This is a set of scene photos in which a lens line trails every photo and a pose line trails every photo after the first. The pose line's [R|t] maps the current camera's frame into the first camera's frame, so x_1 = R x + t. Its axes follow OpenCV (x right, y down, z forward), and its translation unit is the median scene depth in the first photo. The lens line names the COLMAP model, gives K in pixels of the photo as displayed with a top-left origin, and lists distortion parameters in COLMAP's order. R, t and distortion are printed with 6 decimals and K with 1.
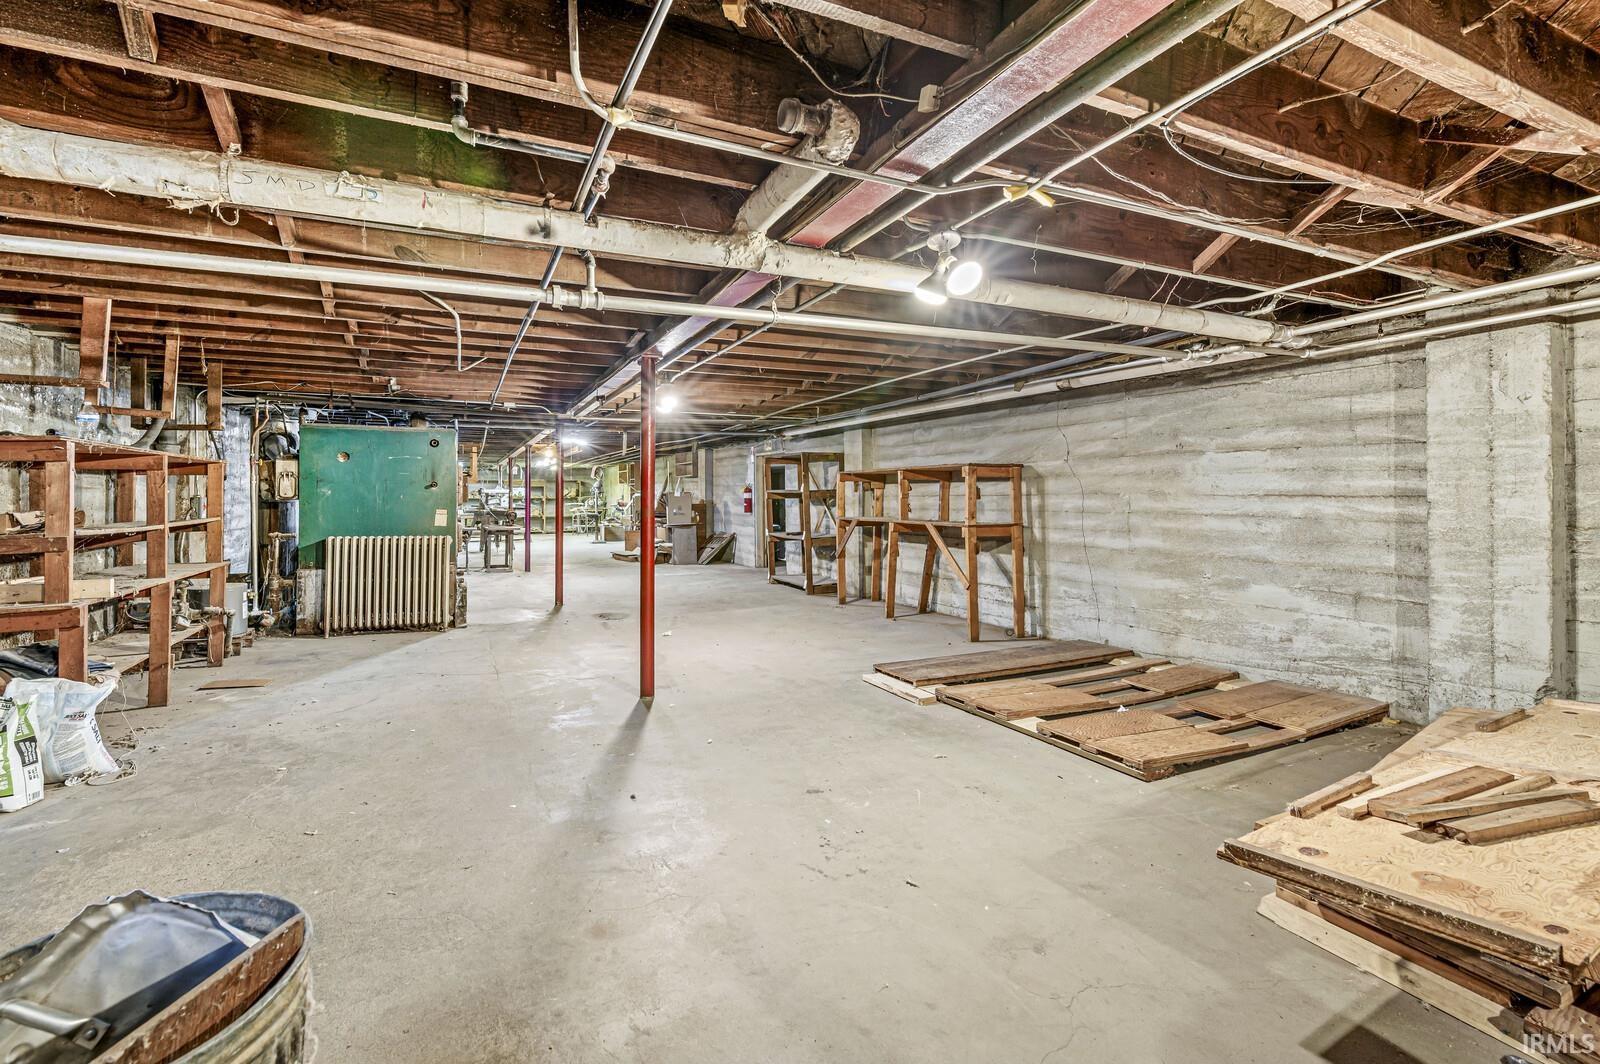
lens RADIAL K [[703.6, 0, 786.9], [0, 703.6, 490.0], [0, 0, 1]] dist [0.001126, -0.000433]
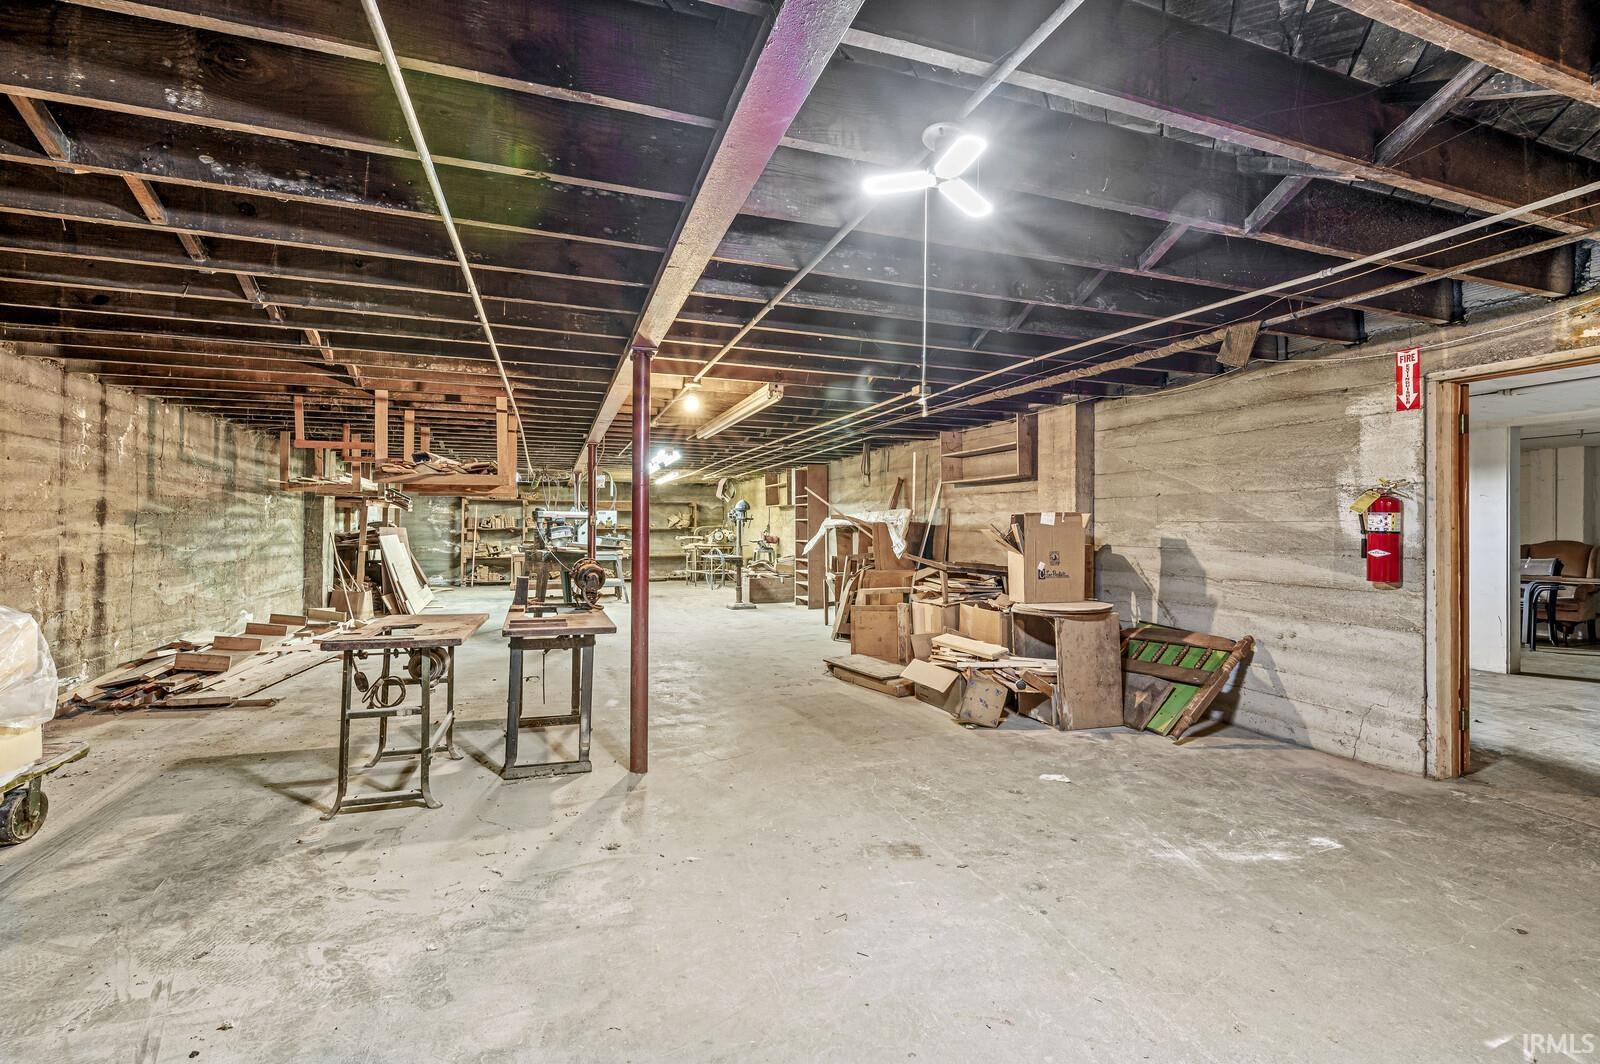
lens RADIAL K [[703.6, 0, 797.6], [0, 703.6, 528.6], [0, 0, 1]] dist [0.001126, -0.000433]
pose [[0.995381, 0.006480, -0.095786, -0.186177], [-0.005639, 0.999943, 0.009047, 0.006258], [0.095839, -0.008466, 0.995361, 0.481864]]
